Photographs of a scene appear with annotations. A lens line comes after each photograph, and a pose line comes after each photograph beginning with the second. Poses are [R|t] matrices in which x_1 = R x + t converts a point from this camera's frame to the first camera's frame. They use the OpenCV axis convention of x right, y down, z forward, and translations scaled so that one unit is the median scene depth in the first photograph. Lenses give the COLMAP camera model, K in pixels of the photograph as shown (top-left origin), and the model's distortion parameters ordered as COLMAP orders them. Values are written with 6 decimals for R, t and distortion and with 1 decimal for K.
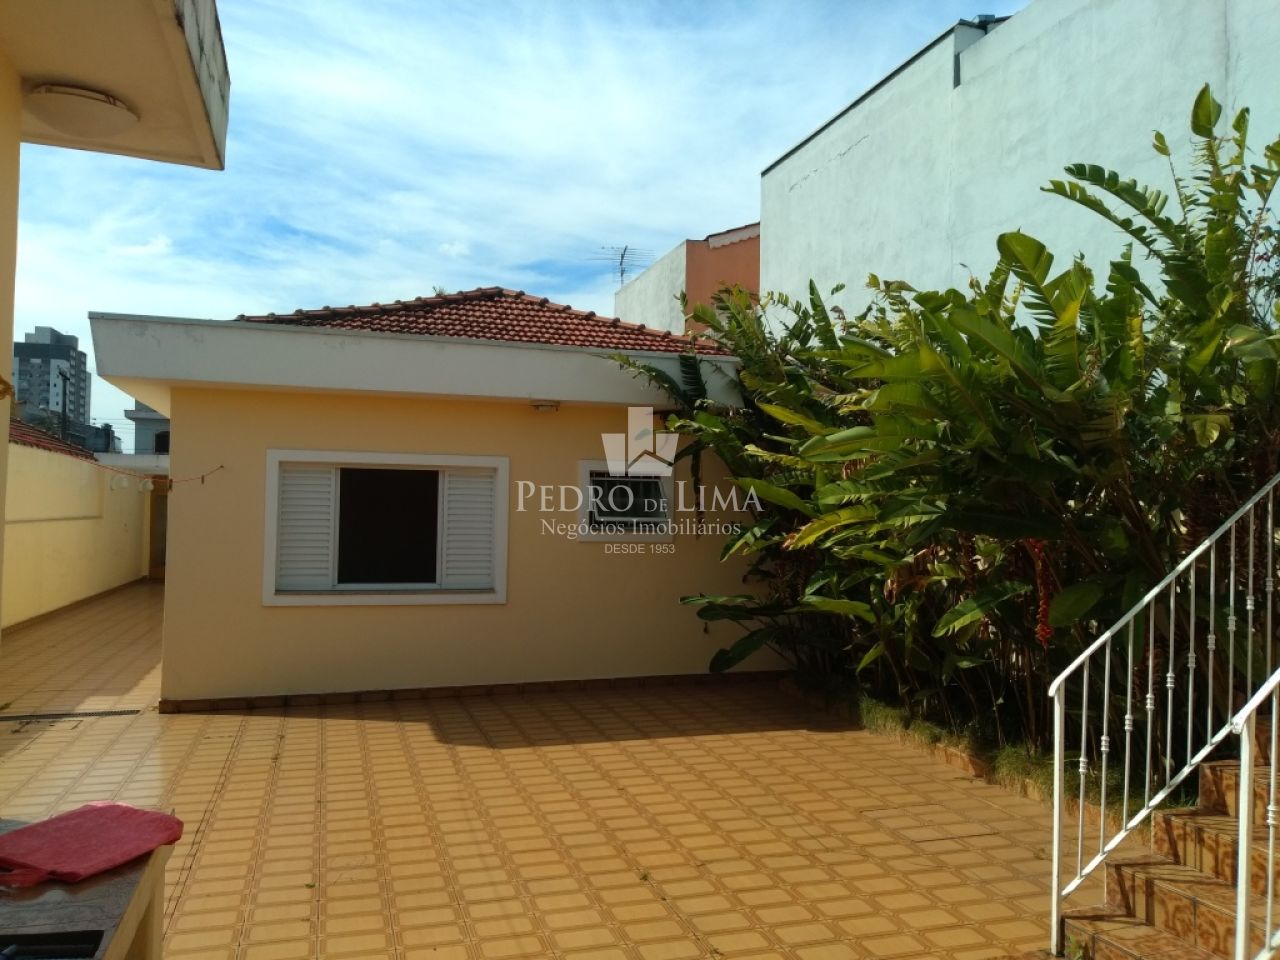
lens RADIAL K [[943.5, 0, 640.0], [0, 943.5, 480.0], [0, 0, 1]] dist [0.000038, -0.001334]
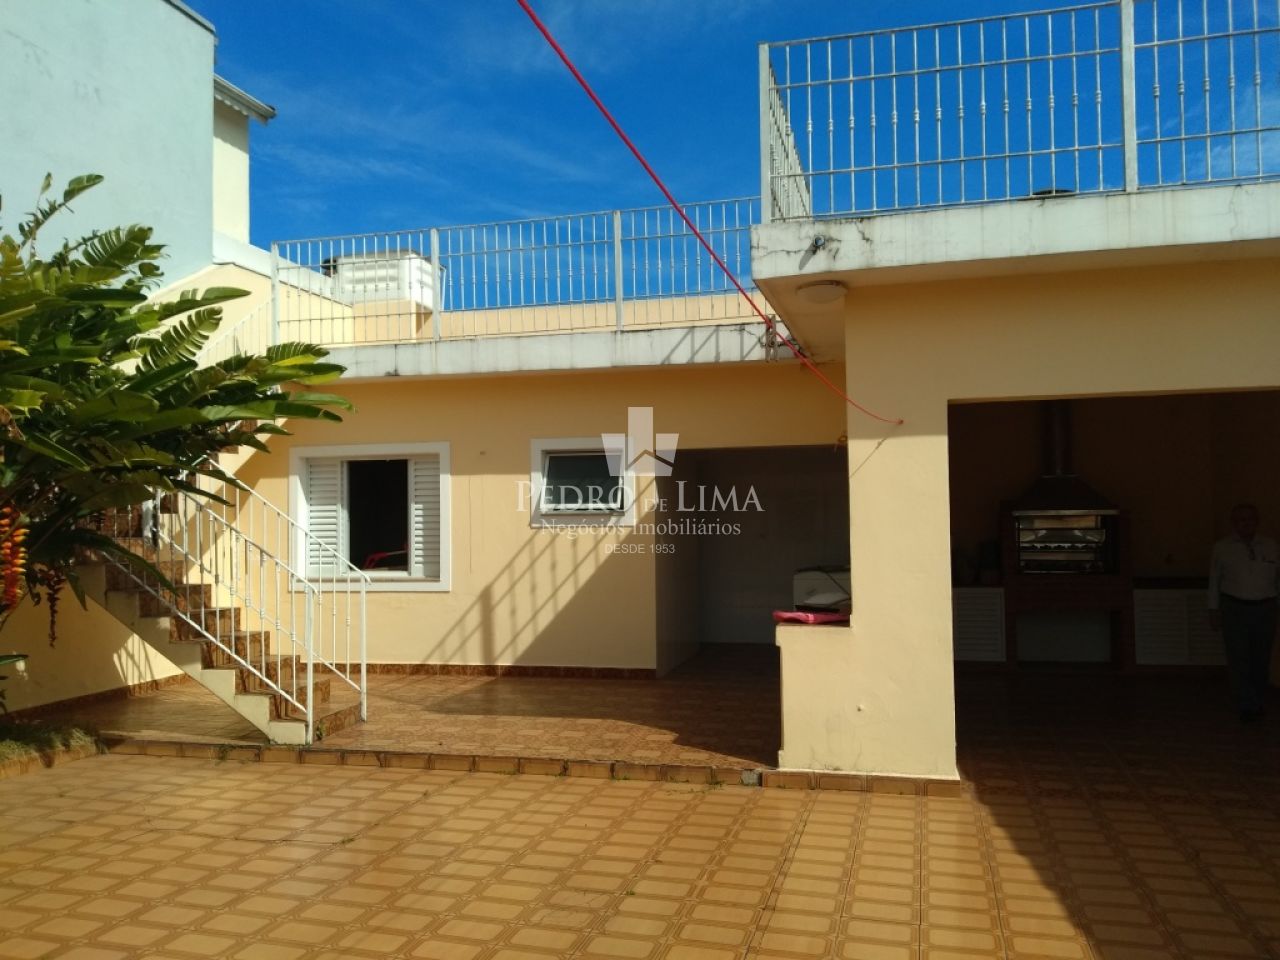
lens RADIAL K [[987.5, 0, 640.1], [0, 987.5, 488.3], [0, 0, 1]] dist [0.002903, 0.001479]
pose [[-0.822581, 0.011999, 0.568522, -0.426300], [-0.022574, 0.998300, -0.053731, 0.048062], [-0.568200, -0.057032, -0.820912, 0.852909]]
